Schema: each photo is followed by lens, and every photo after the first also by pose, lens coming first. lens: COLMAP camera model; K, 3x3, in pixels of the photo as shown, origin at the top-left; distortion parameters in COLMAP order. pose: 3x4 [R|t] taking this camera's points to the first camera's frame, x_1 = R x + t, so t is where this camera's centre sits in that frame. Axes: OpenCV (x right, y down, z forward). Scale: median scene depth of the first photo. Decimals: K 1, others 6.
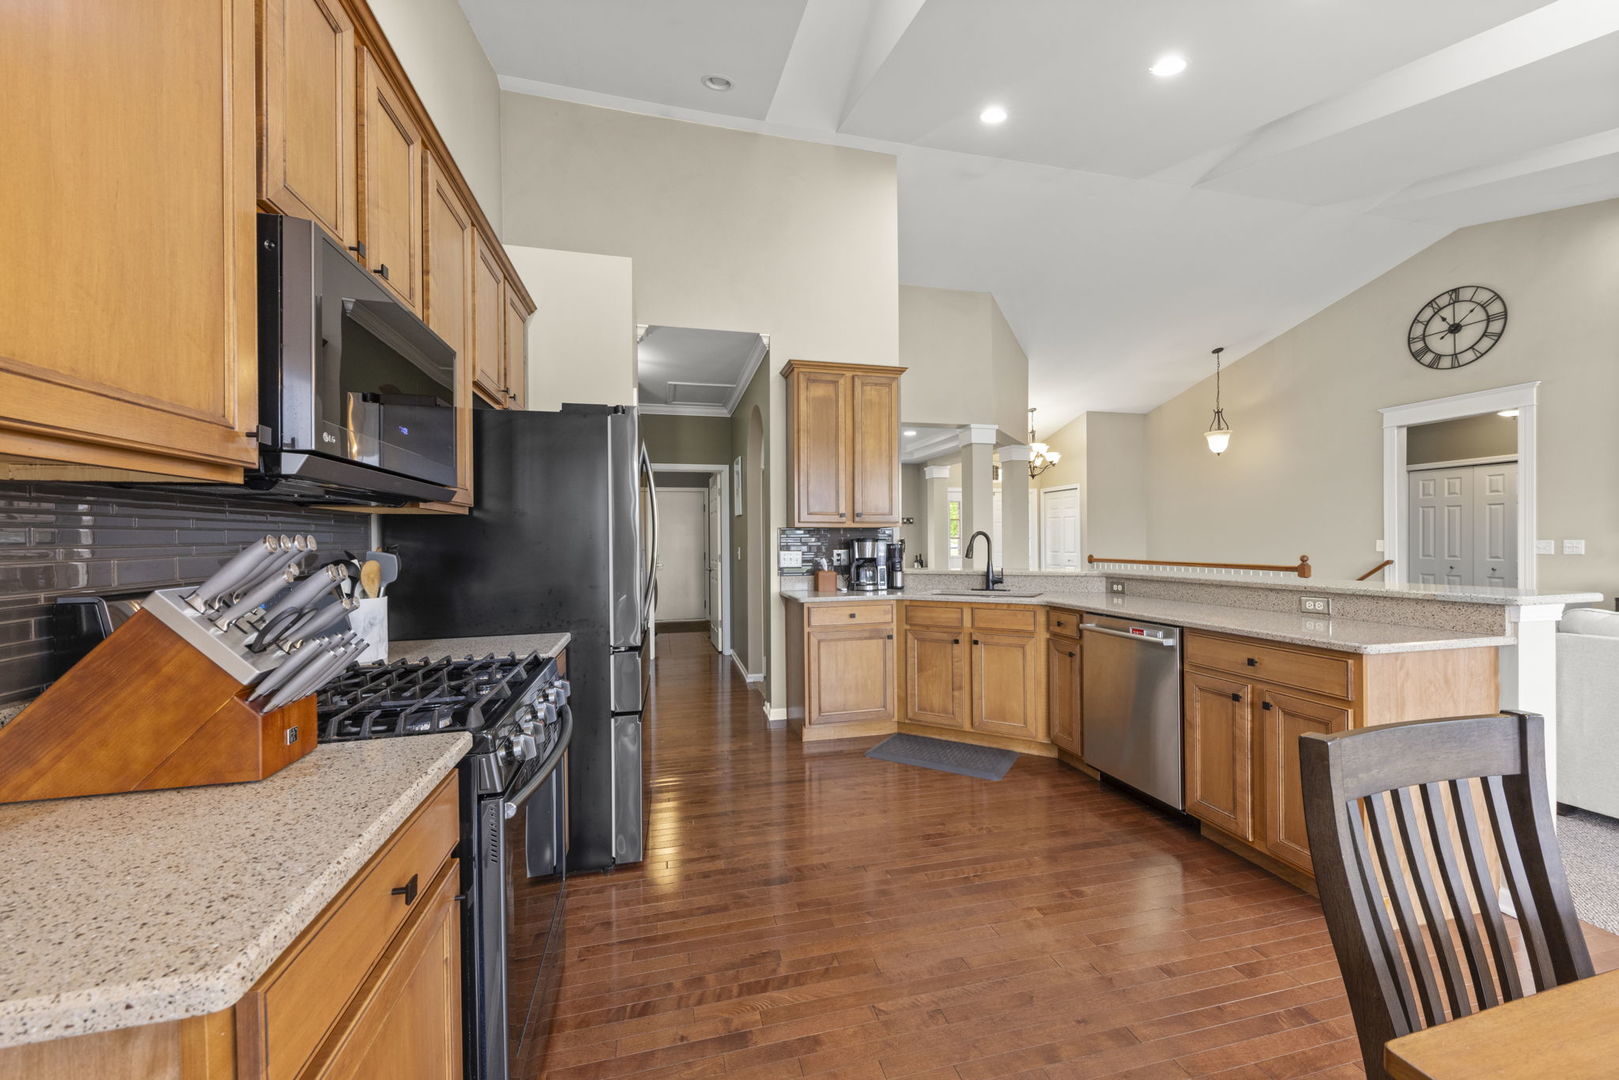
lens RADIAL K [[613.8, 0, 815.4], [0, 613.8, 540.8], [0, 0, 1]] dist [0.010449, -0.003099]
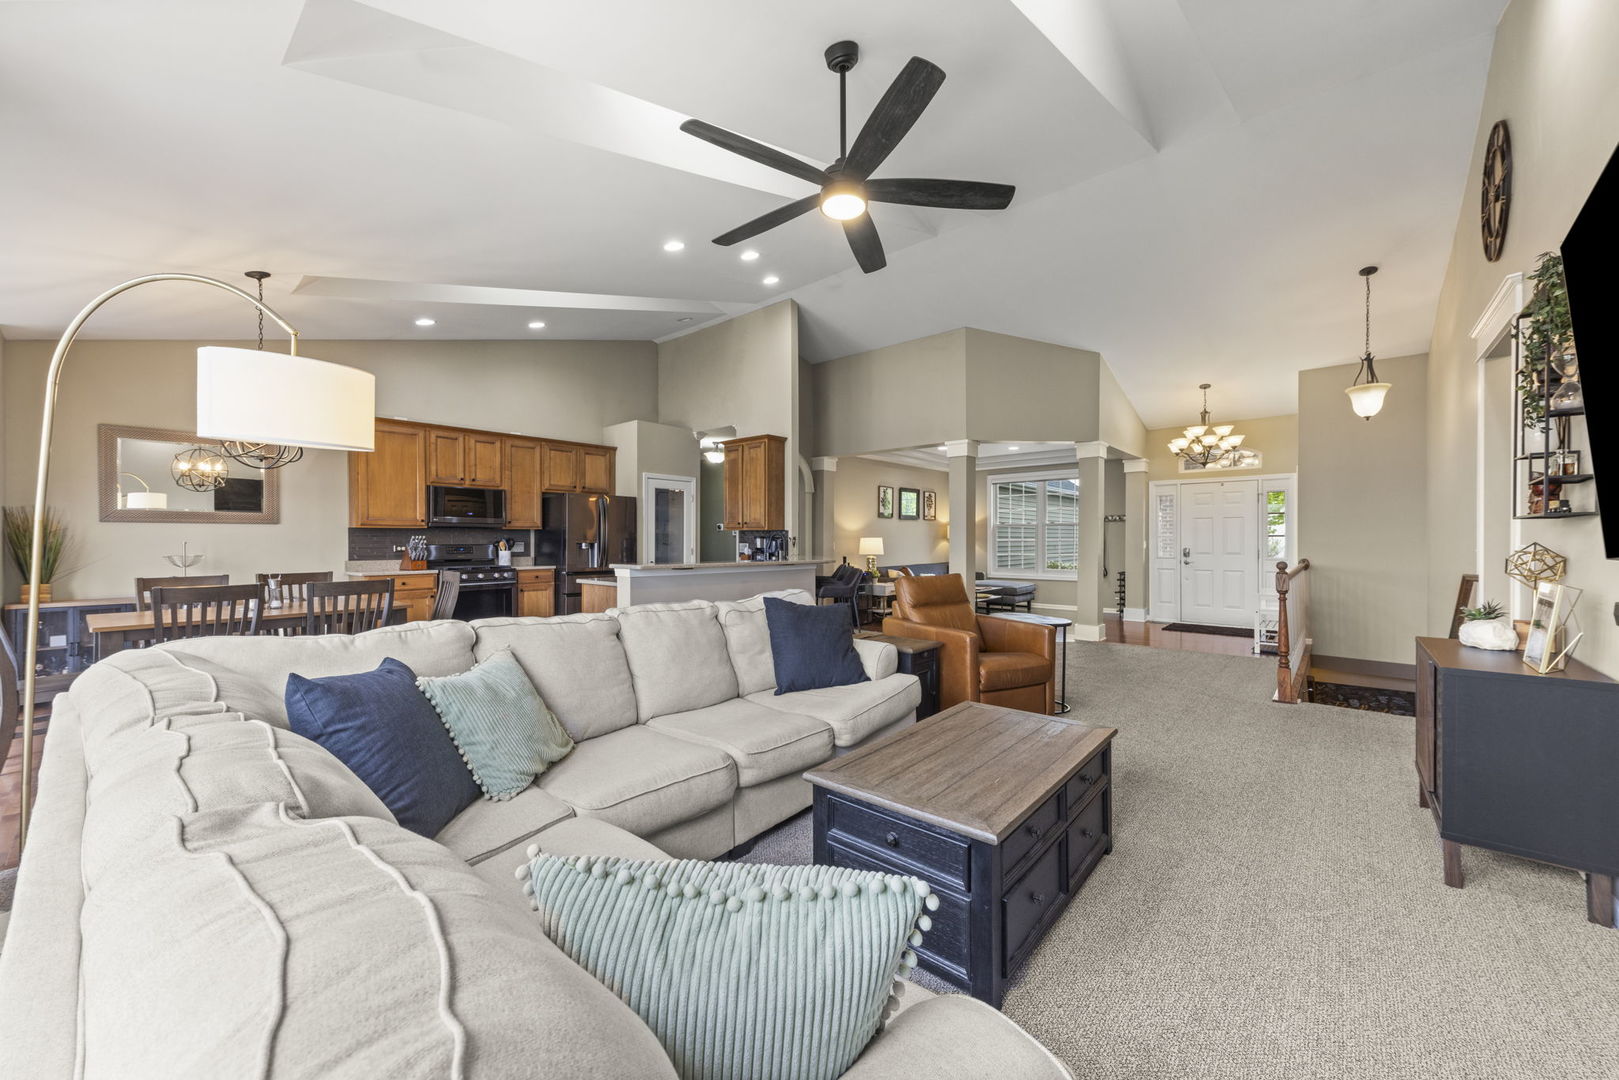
lens RADIAL K [[613.8, 0, 824.5], [0, 613.8, 538.4], [0, 0, 1]] dist [0.010449, -0.003099]
pose [[0.566515, 0.009614, -0.823996, 1.635712], [-0.005451, 0.999954, 0.007920, -0.014657], [0.824034, 0.000005, 0.566541, 0.186264]]
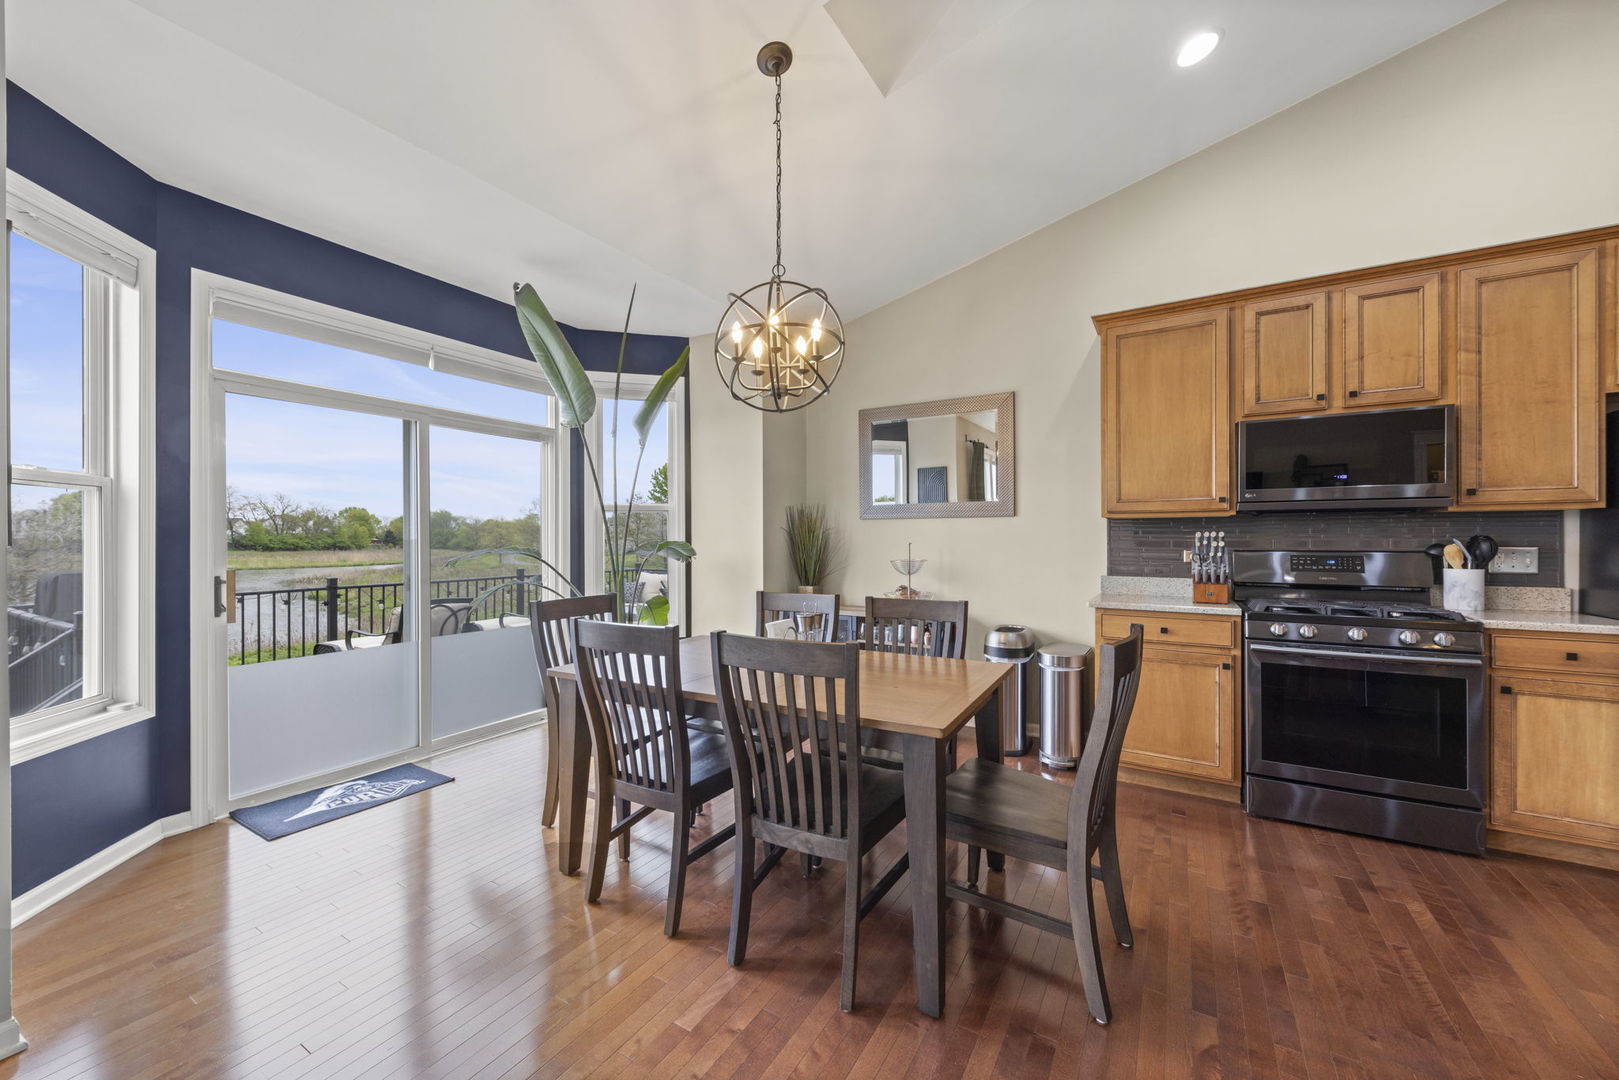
lens RADIAL K [[613.8, 0, 811.6], [0, 613.8, 539.9], [0, 0, 1]] dist [0.010449, -0.003099]
pose [[-0.709357, 0.008917, -0.704793, 0.652835], [0.006067, 0.999960, 0.006545, -0.000654], [0.704823, 0.000367, -0.709383, 0.406053]]
